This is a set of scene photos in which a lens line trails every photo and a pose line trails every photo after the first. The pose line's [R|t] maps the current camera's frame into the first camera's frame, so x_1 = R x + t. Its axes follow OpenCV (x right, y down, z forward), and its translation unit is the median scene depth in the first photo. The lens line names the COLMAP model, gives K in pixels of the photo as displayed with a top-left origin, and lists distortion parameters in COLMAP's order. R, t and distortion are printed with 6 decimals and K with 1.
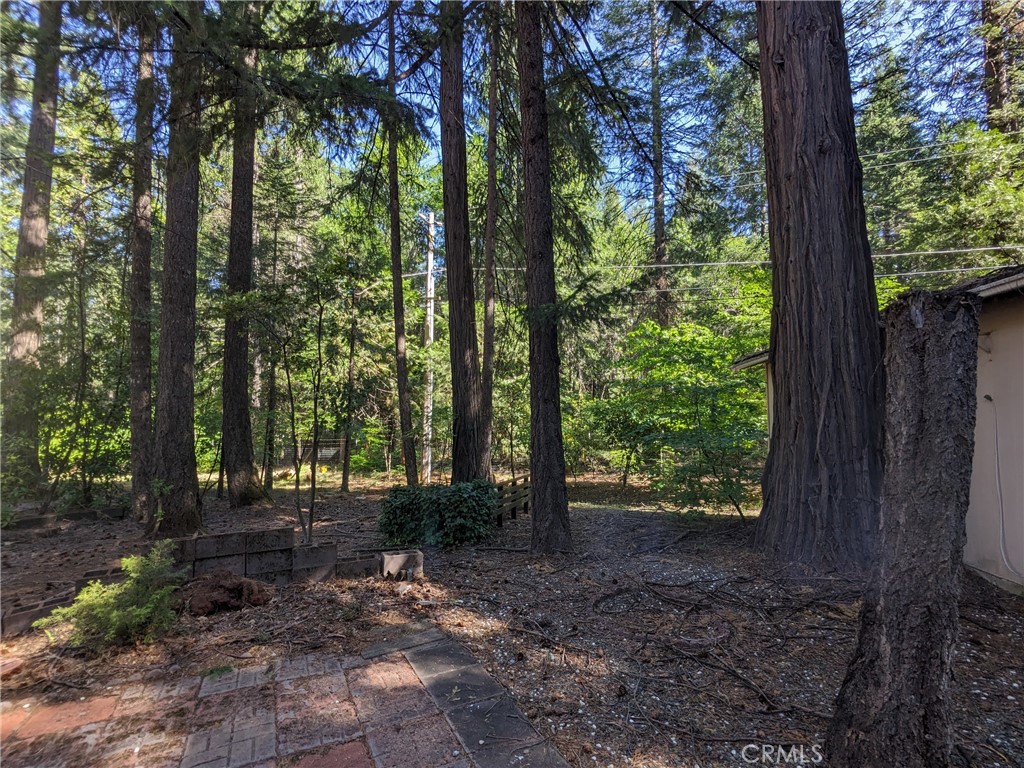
lens RADIAL K [[490.4, 0, 513.5], [0, 490.4, 382.8], [0, 0, 1]] dist [-0.003179, 0.003549]
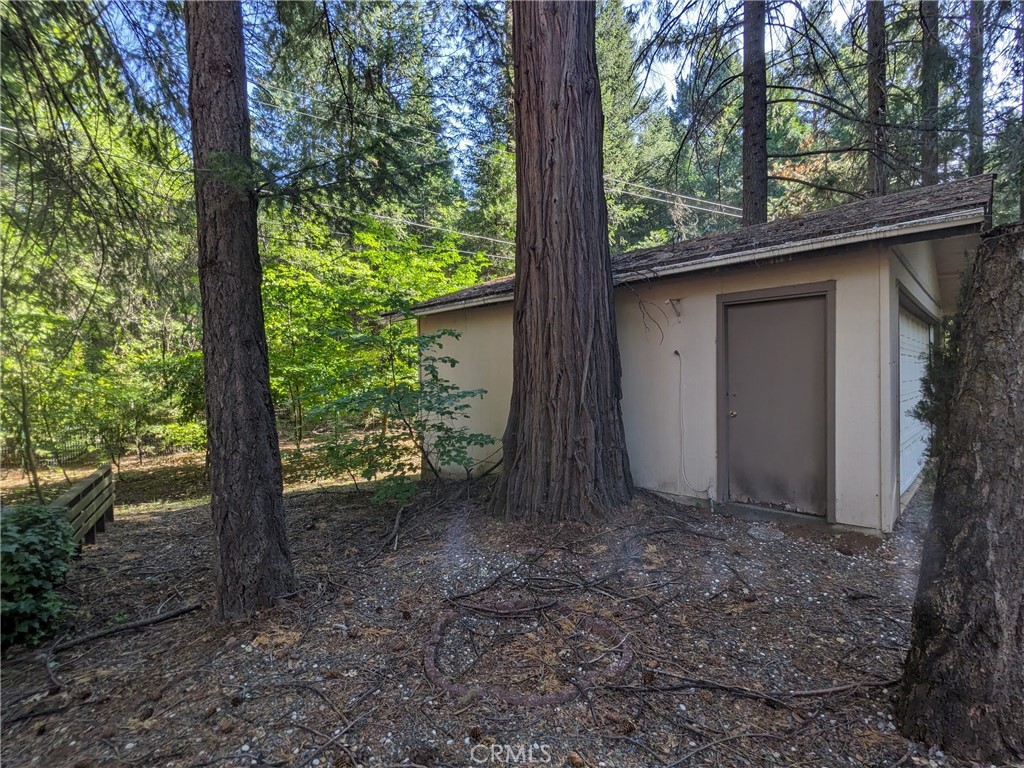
lens RADIAL K [[490.4, 0, 509.7], [0, 490.4, 383.7], [0, 0, 1]] dist [-0.003179, 0.003549]
pose [[0.620219, -0.024105, 0.784058, -0.111963], [-0.037683, 0.997458, 0.060475, 0.021910], [-0.783523, -0.067054, 0.617734, 0.248242]]
